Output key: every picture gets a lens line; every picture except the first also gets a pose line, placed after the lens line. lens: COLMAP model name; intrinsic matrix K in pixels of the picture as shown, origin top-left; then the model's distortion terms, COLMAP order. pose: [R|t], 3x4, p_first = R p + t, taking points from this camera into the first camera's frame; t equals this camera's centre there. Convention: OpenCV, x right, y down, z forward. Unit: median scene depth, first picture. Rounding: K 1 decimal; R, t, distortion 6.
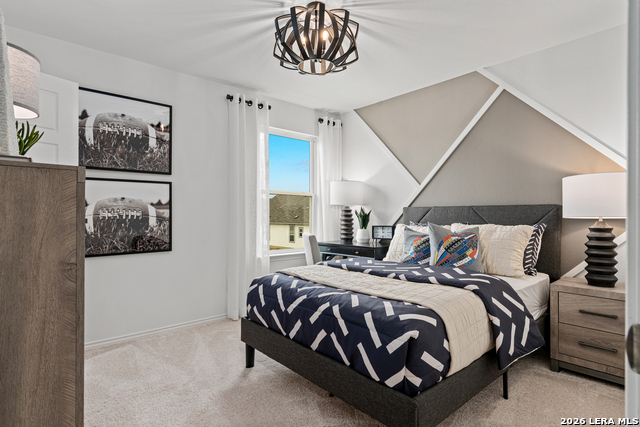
lens RADIAL K [[321.9, 0, 318.8], [0, 321.9, 215.3], [0, 0, 1]] dist [0.002742, 0.000622]
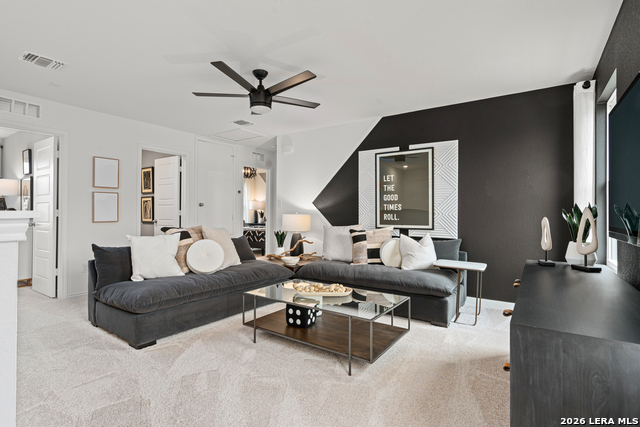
lens RADIAL K [[321.9, 0, 322.4], [0, 321.9, 211.7], [0, 0, 1]] dist [0.002742, 0.000622]
pose [[0.966833, -0.000756, 0.255407, -0.066336], [-0.000921, 0.999979, 0.006446, -0.032488], [-0.255407, -0.006467, 0.966812, -1.849337]]
